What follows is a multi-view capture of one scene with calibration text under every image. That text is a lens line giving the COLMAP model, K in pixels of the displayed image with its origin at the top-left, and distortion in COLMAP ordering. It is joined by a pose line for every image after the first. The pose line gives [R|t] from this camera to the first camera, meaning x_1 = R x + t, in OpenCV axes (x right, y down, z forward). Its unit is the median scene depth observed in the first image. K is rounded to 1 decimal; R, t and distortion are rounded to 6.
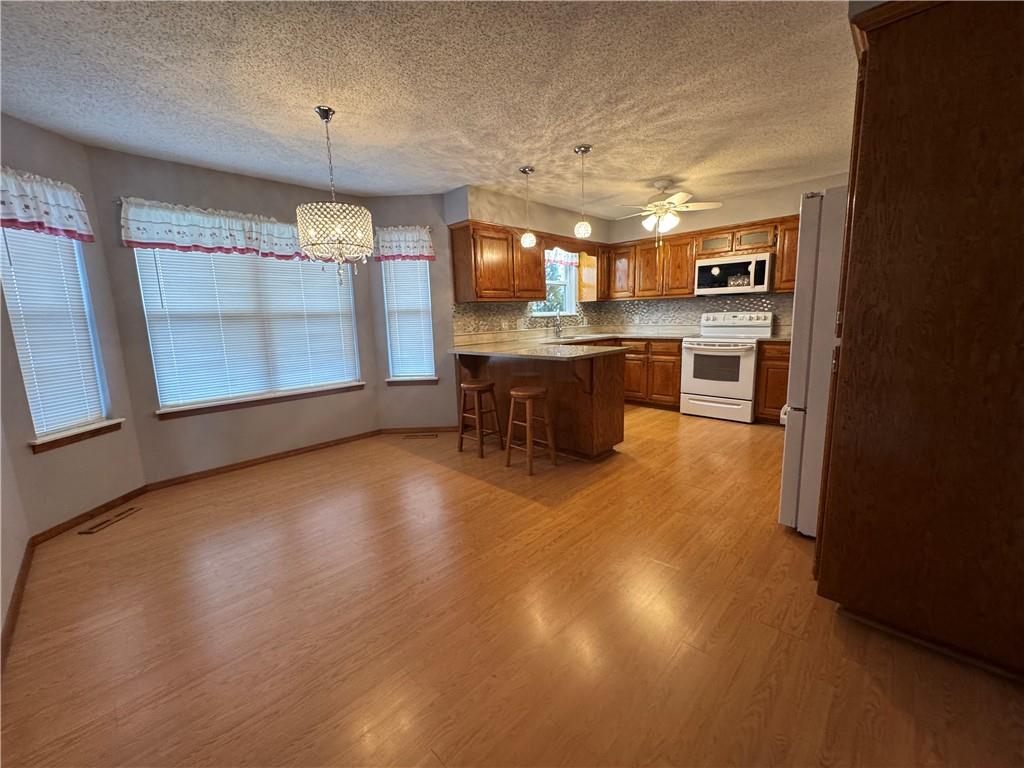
lens RADIAL K [[409.6, 0, 513.0], [0, 409.6, 382.4], [0, 0, 1]] dist [-0.002994, 0.000106]
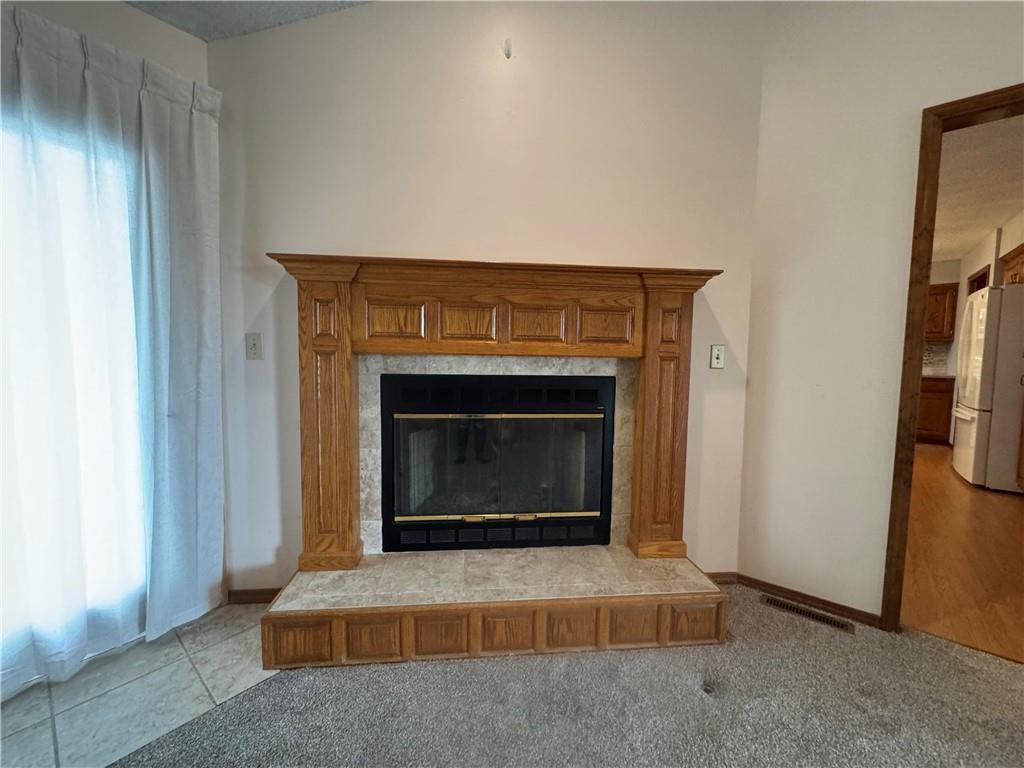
lens RADIAL K [[409.6, 0, 511.4], [0, 409.6, 383.8], [0, 0, 1]] dist [-0.002994, 0.000106]
pose [[0.995313, 0.038621, 0.088657, -0.735584], [-0.030962, 0.995796, -0.086202, 0.084910], [-0.091613, 0.083053, 0.992325, -0.257324]]
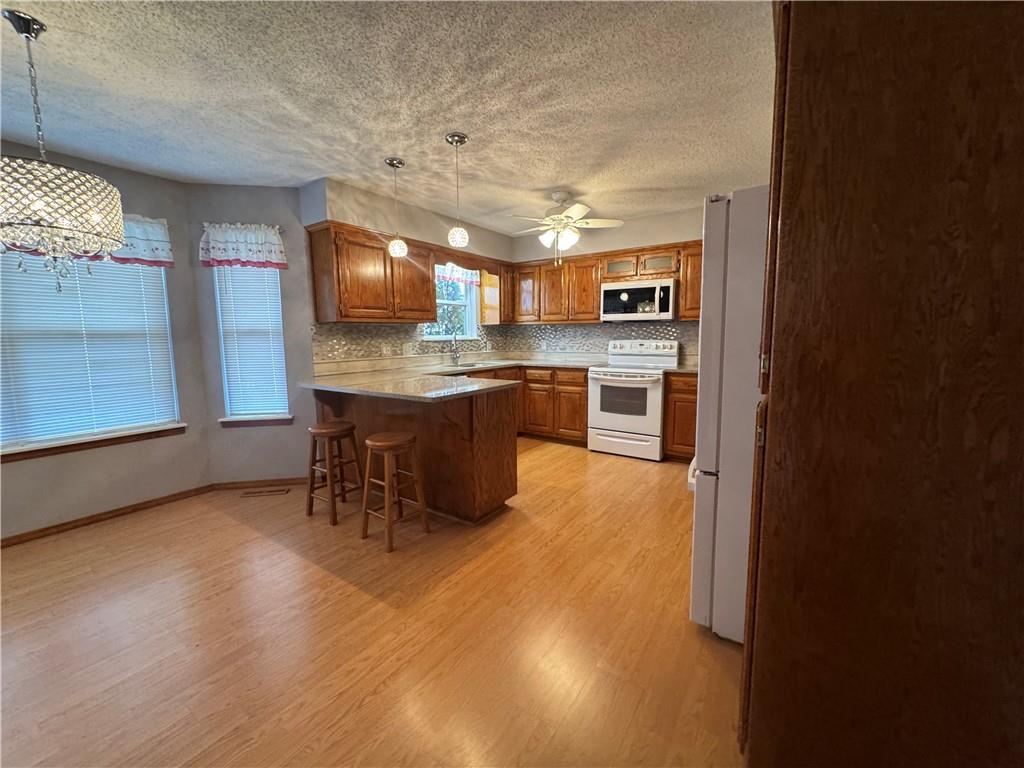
lens RADIAL K [[409.6, 0, 512.7], [0, 409.6, 382.8], [0, 0, 1]] dist [-0.002994, 0.000106]
pose [[0.984932, 0.000658, 0.172944, 0.107184], [0.007731, 0.998826, -0.047828, -0.037355], [-0.172772, 0.048444, 0.983770, 0.159268]]
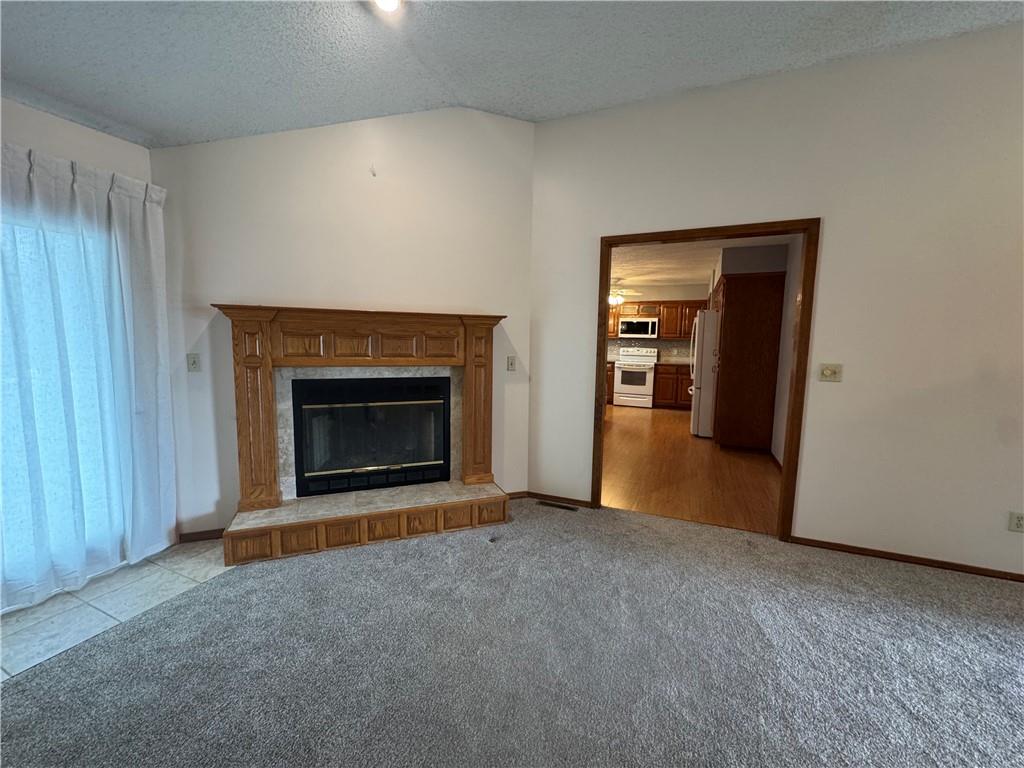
lens RADIAL K [[409.6, 0, 512.2], [0, 409.6, 382.9], [0, 0, 1]] dist [-0.002994, 0.000106]
pose [[0.933898, 0.008585, 0.357437, -0.740227], [0.011272, 0.998508, -0.053432, 0.085588], [-0.357362, 0.053929, 0.932408, -0.563211]]
